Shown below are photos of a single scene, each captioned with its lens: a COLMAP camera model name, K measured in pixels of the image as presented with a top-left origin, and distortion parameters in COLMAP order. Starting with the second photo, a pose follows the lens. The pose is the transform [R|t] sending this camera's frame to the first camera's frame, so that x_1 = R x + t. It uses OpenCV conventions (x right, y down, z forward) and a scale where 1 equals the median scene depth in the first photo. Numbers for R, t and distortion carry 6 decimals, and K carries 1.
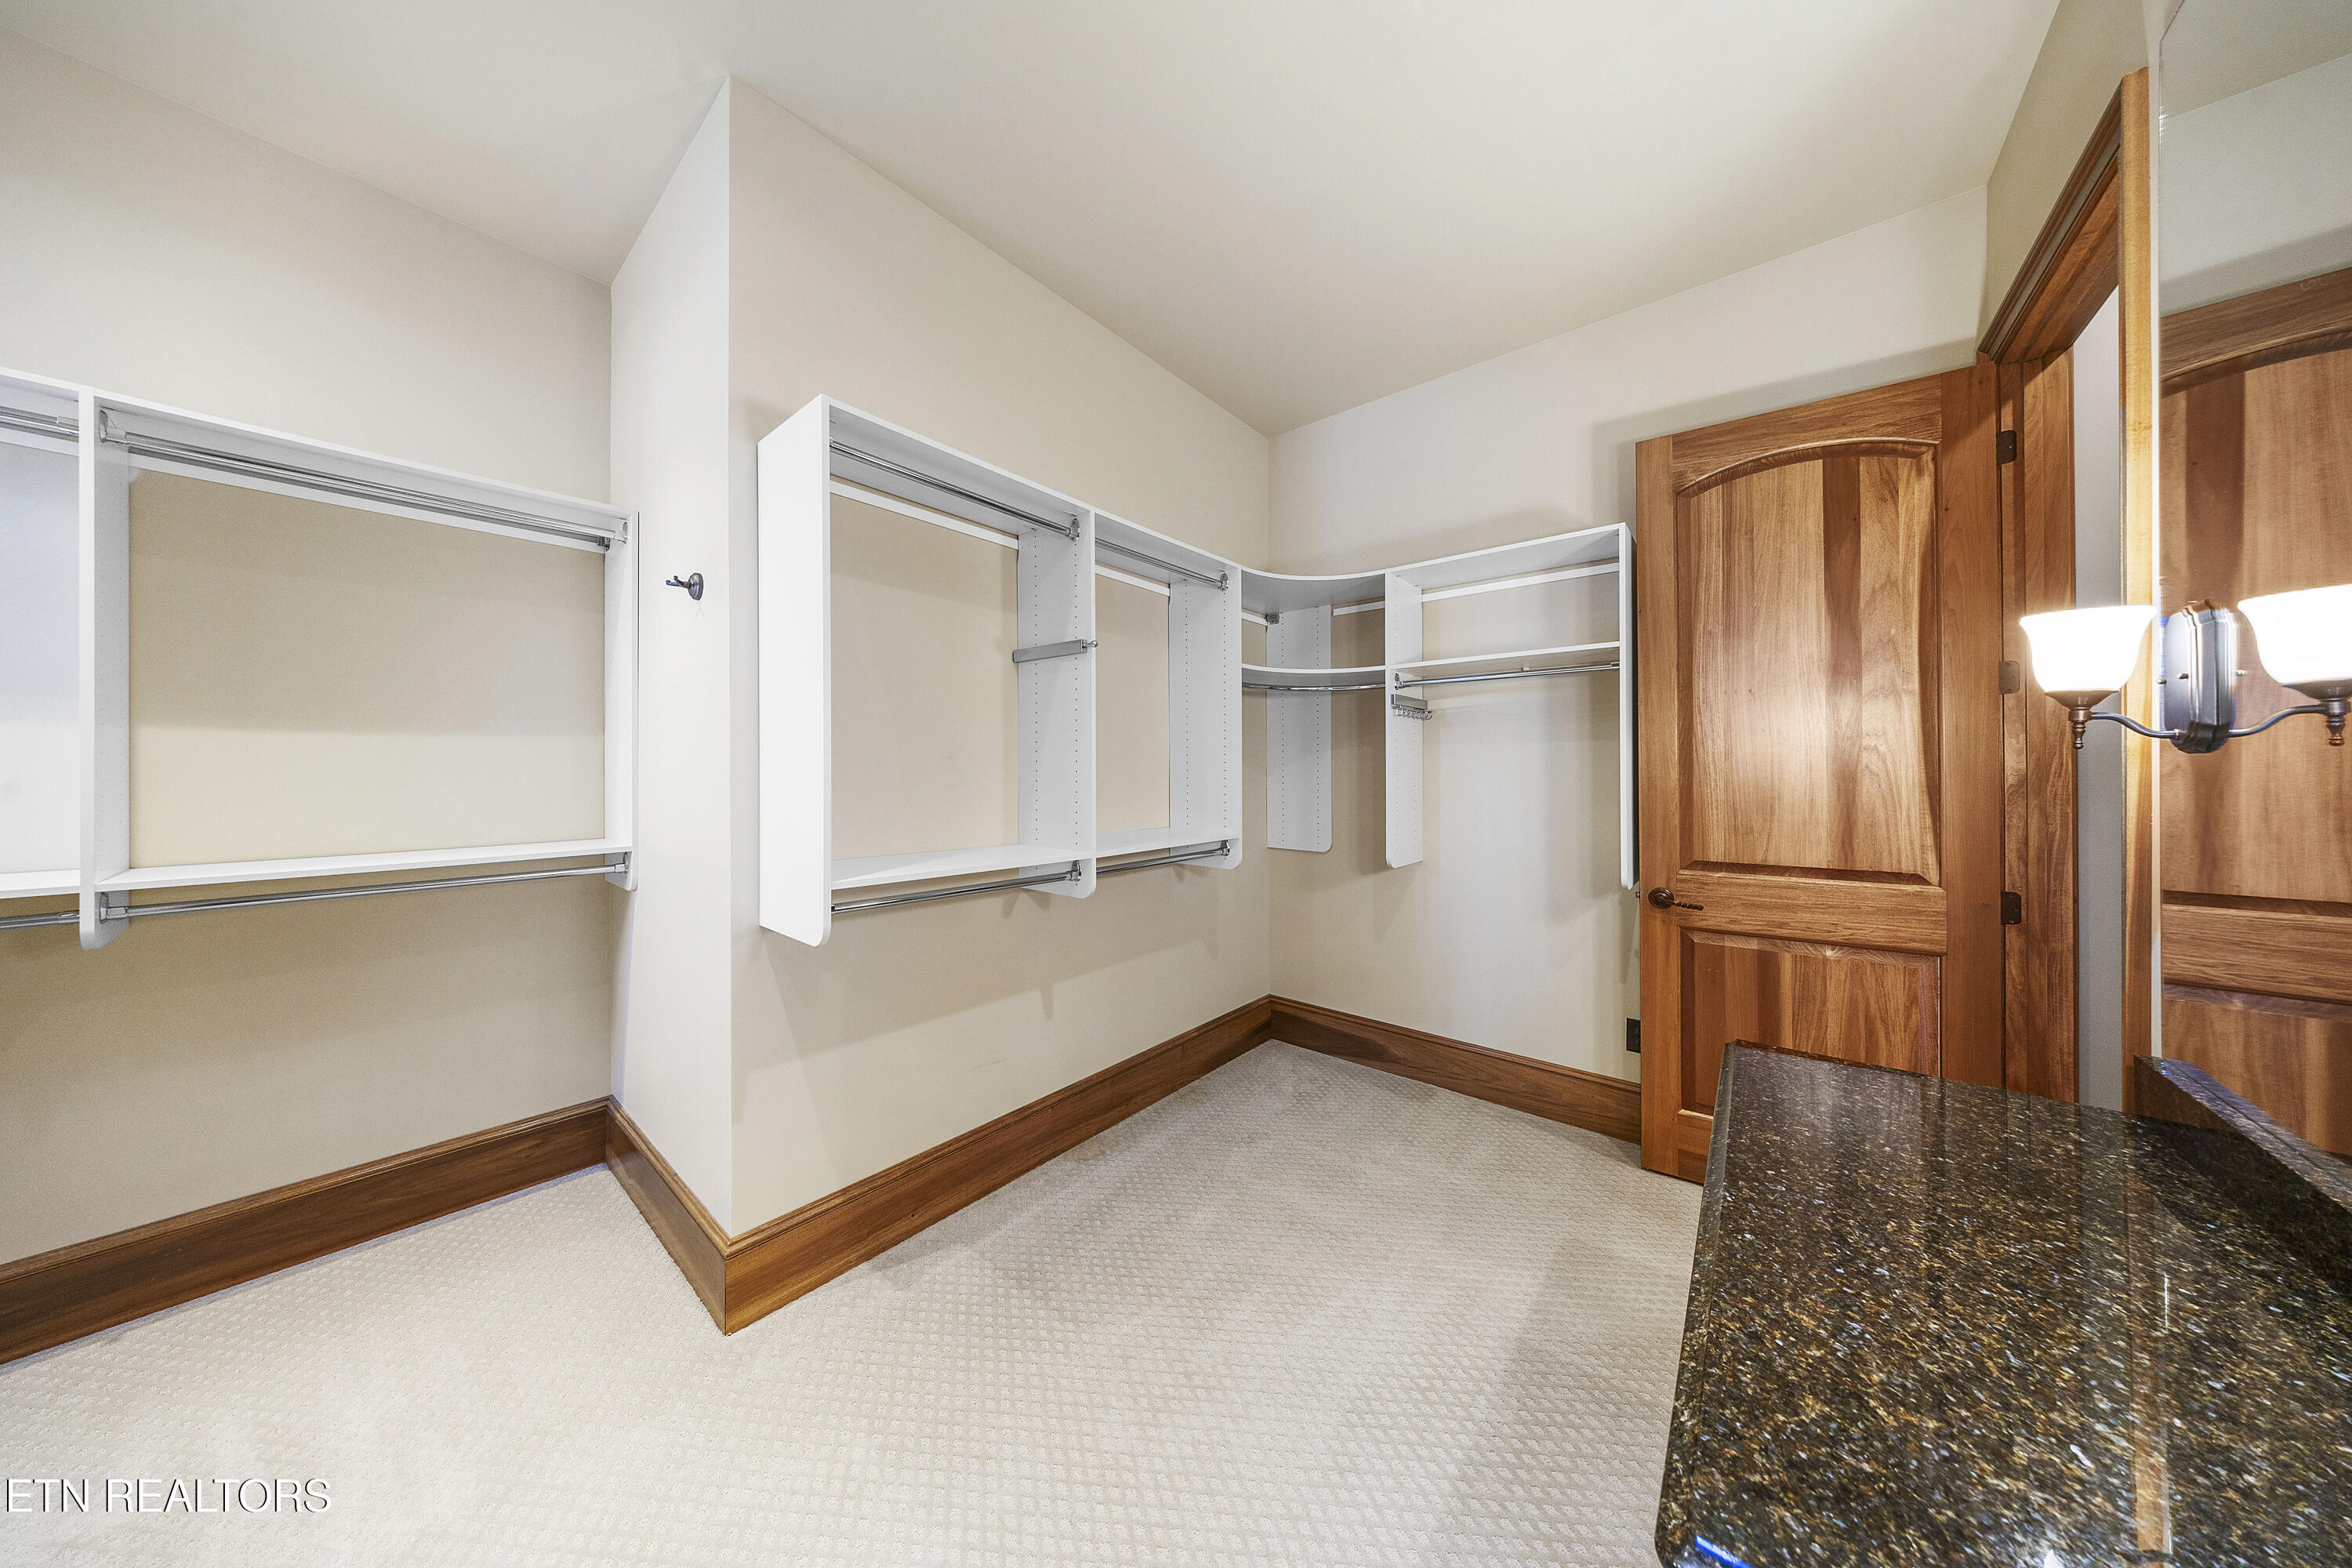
lens RADIAL K [[694.5, 0, 1168.6], [0, 694.5, 769.5], [0, 0, 1]] dist [0.001699, 0.000067]
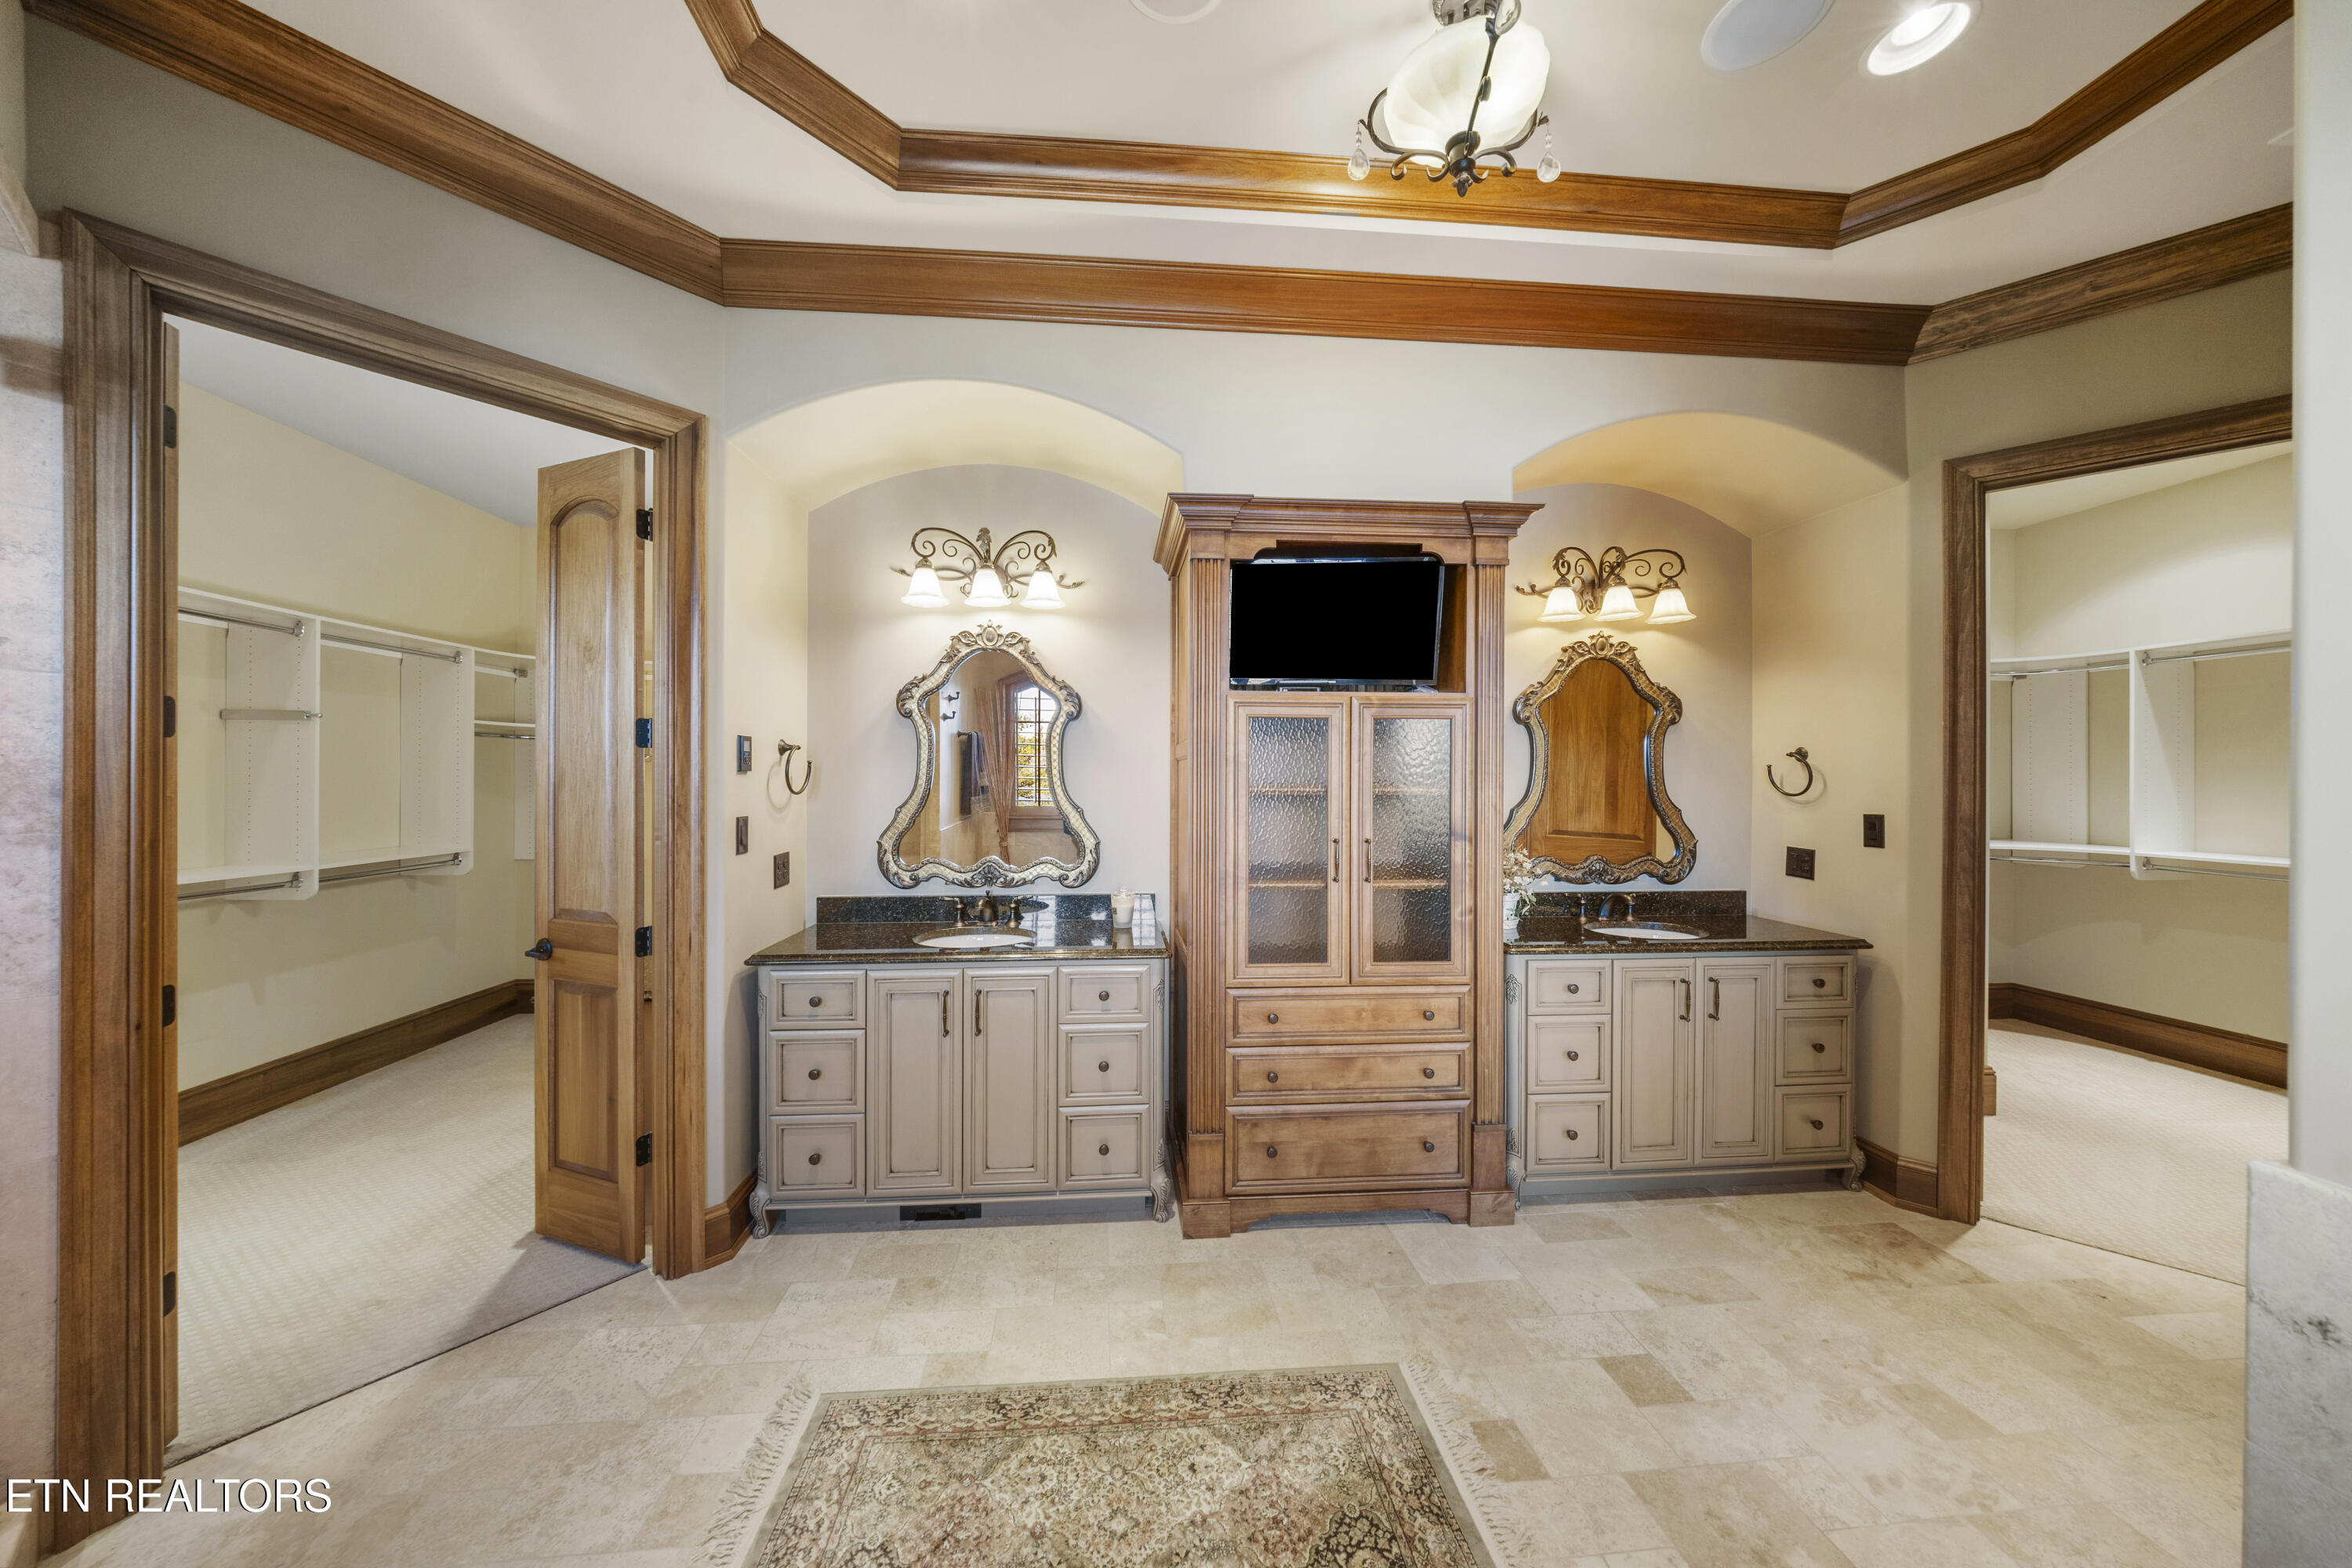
lens RADIAL K [[758.5, 0, 1155.4], [0, 758.5, 778.3], [0, 0, 1]] dist [-0.002913, -0.000080]
pose [[0.721071, 0.003683, 0.692851, 0.046304], [-0.003136, 0.999993, -0.002052, -0.048131], [-0.692854, -0.000693, 0.721077, -1.093886]]
